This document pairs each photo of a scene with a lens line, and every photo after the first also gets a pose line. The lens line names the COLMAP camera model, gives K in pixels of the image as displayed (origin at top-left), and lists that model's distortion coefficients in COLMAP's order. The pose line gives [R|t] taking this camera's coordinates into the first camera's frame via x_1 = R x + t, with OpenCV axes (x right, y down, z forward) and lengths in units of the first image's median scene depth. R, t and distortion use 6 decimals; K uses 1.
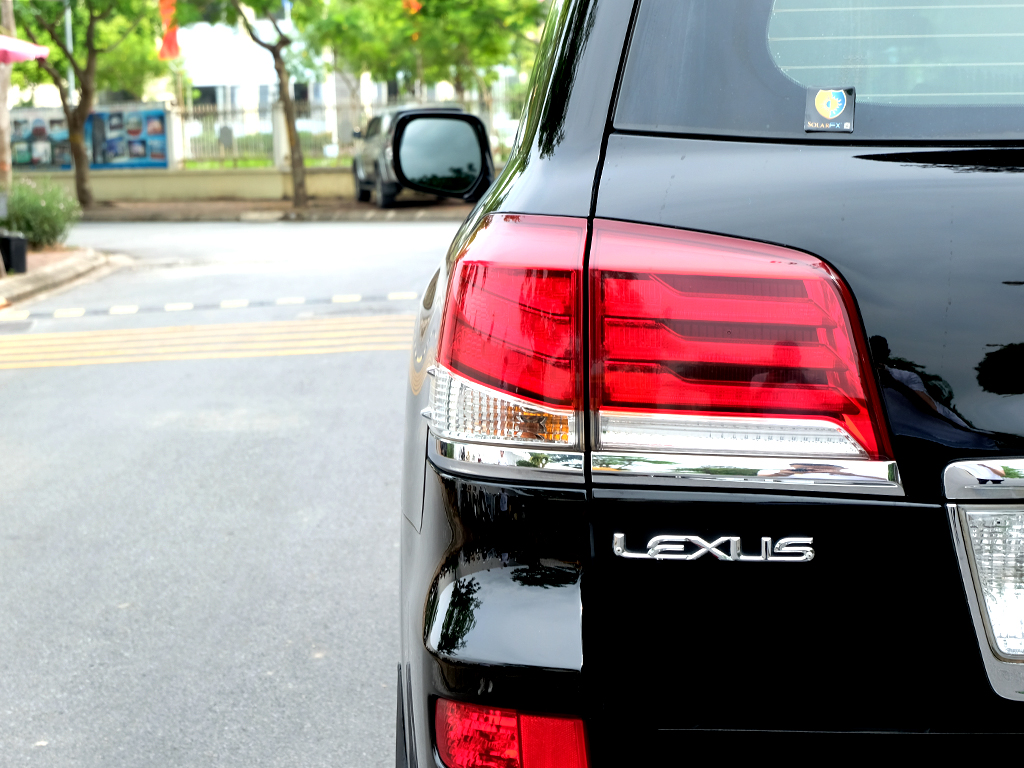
lens RADIAL K [[1678.7, 0, 512.0], [0, 1678.7, 384.0], [0, 0, 1]] dist [-0.024662, -0.080956]
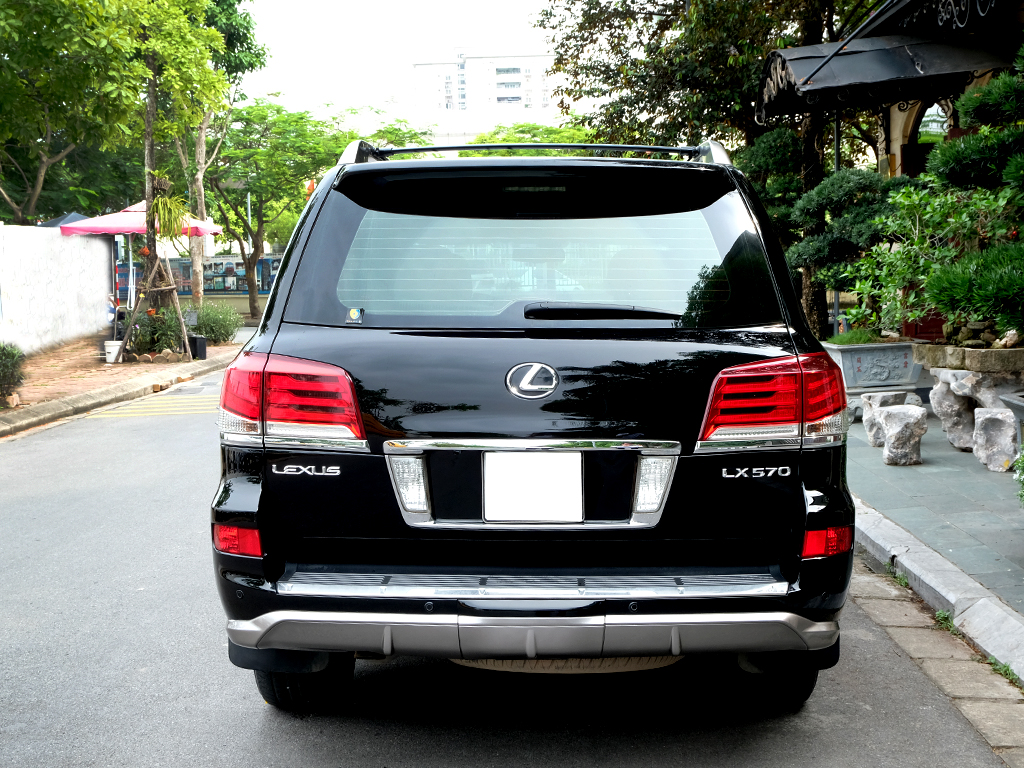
lens RADIAL K [[1139.8, 0, 512.0], [0, 1139.8, 384.0], [0, 0, 1]] dist [-0.002687, 0.000258]
pose [[0.998556, 0.007460, -0.053201, 0.555382], [-0.009708, 0.999066, -0.042113, 0.029038], [0.052838, 0.042568, 0.997695, -0.892048]]
